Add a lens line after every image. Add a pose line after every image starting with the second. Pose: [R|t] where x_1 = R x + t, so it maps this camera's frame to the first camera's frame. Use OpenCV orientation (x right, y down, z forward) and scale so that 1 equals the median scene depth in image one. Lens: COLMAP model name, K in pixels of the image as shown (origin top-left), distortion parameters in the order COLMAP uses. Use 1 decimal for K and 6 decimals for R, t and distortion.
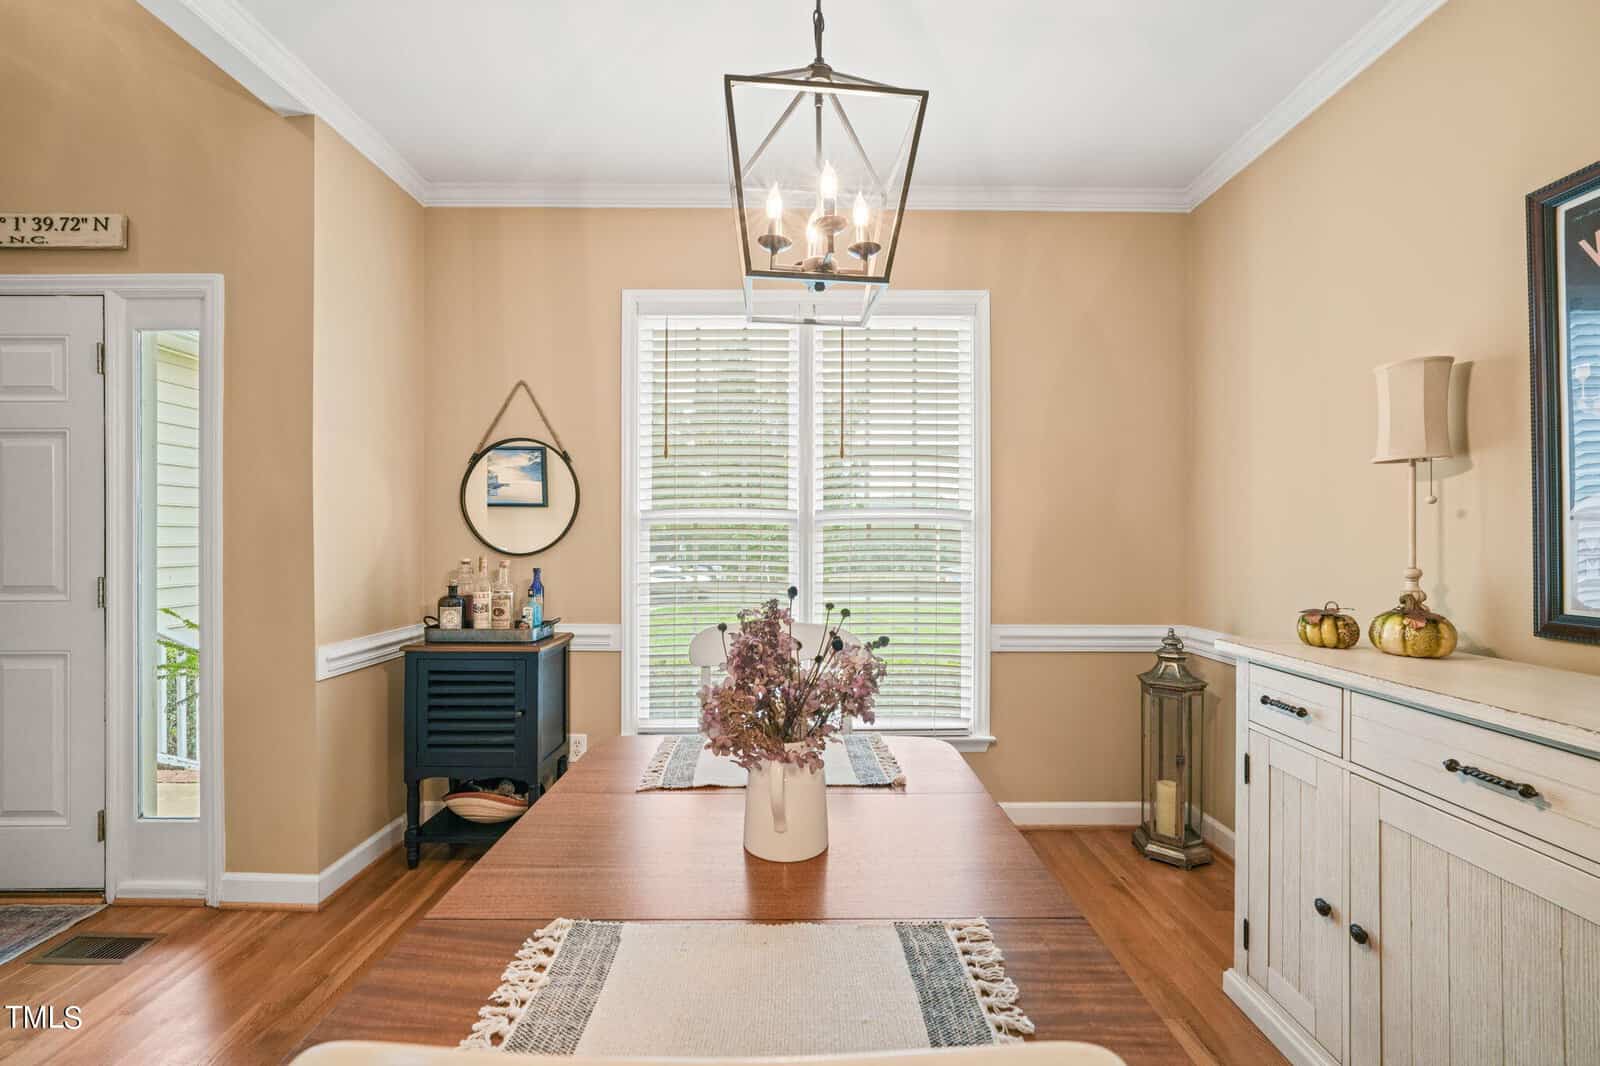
lens RADIAL K [[642.3, 0, 799.2], [0, 642.3, 532.3], [0, 0, 1]] dist [-0.007642, 0.000751]
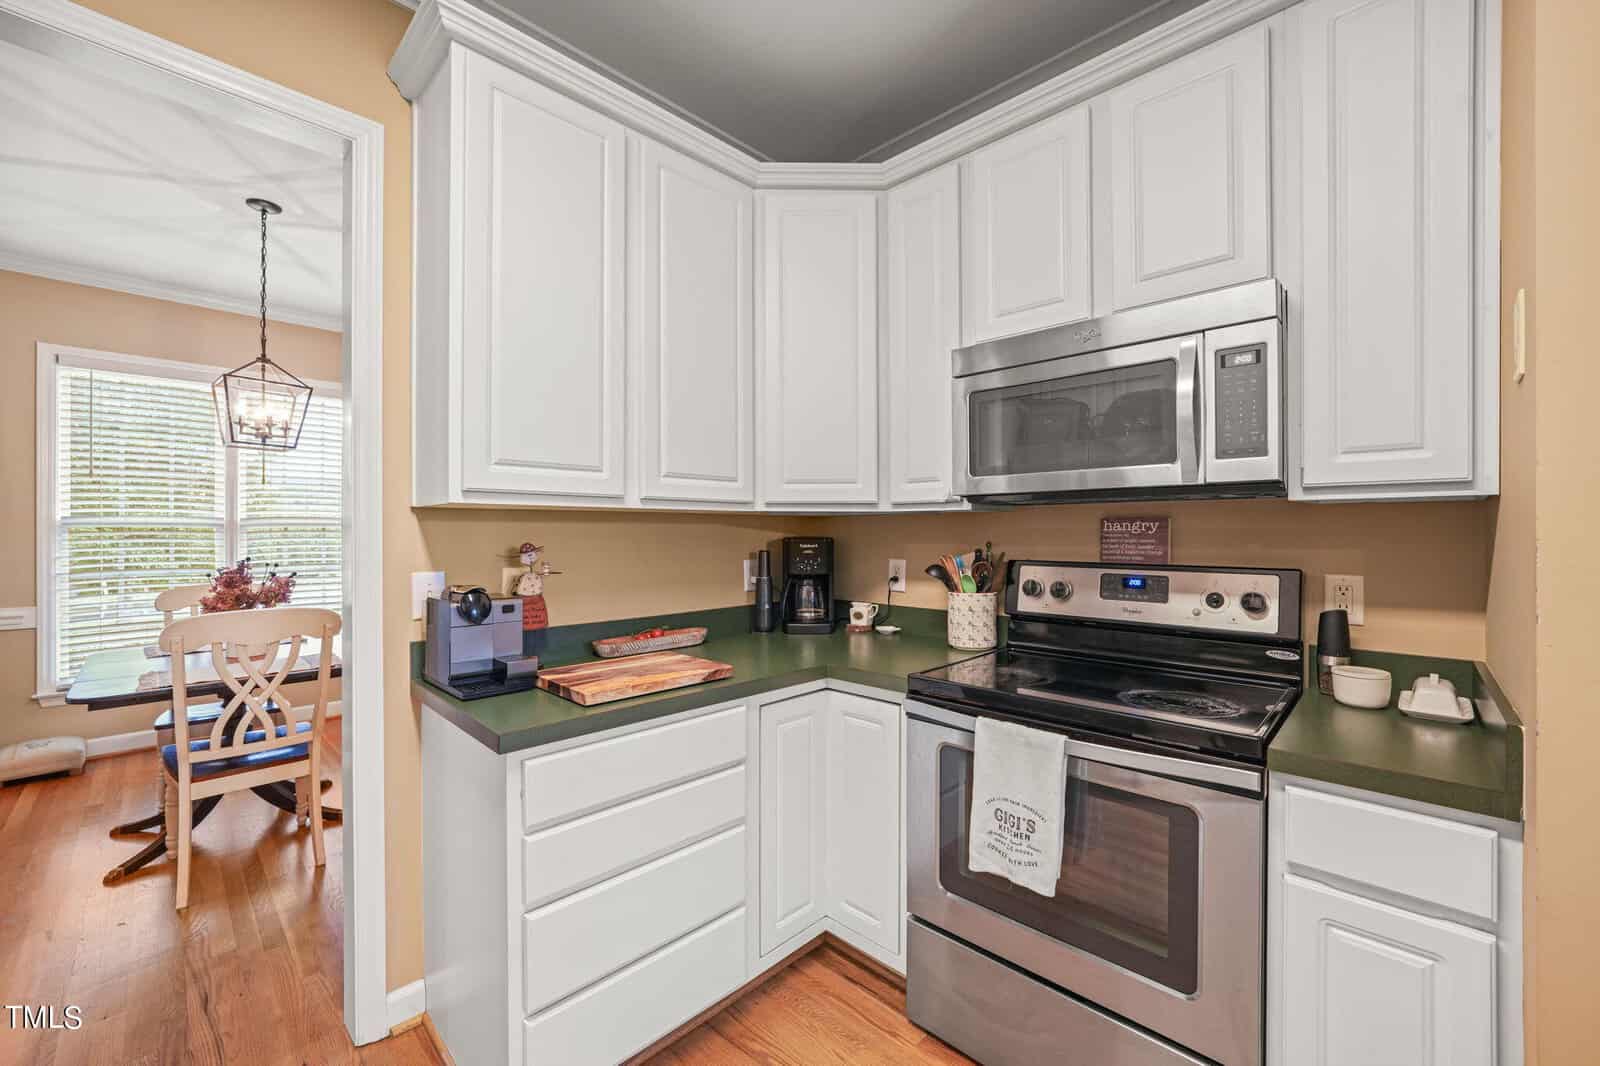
lens RADIAL K [[642.3, 0, 808.2], [0, 642.3, 530.7], [0, 0, 1]] dist [-0.007642, 0.000751]
pose [[0.699531, -0.000219, 0.714602, -0.118824], [0.000090, 1.000000, 0.000218, -0.007935], [-0.714602, -0.000088, 0.699531, -1.036362]]
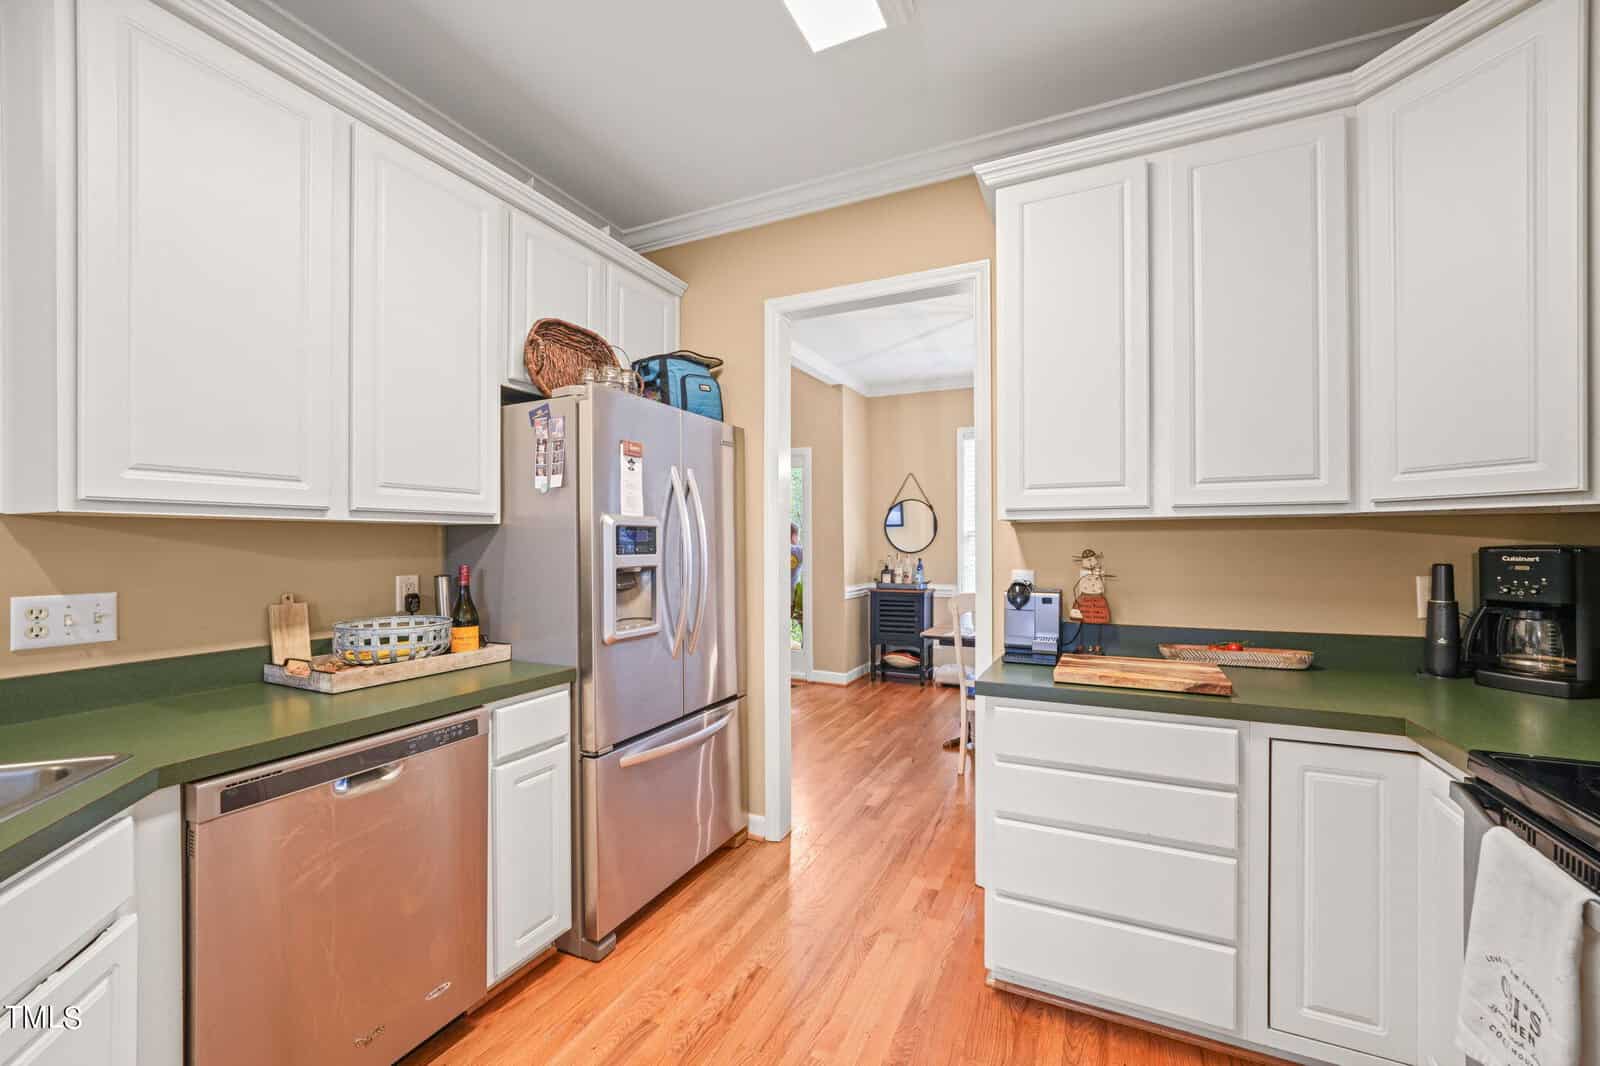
lens RADIAL K [[642.3, 0, 803.1], [0, 642.3, 534.0], [0, 0, 1]] dist [-0.007642, 0.000751]
pose [[0.903241, -0.009908, -0.429019, 0.190076], [0.005882, 0.999925, -0.010708, -0.007375], [0.429093, 0.007149, 0.903232, -1.239928]]
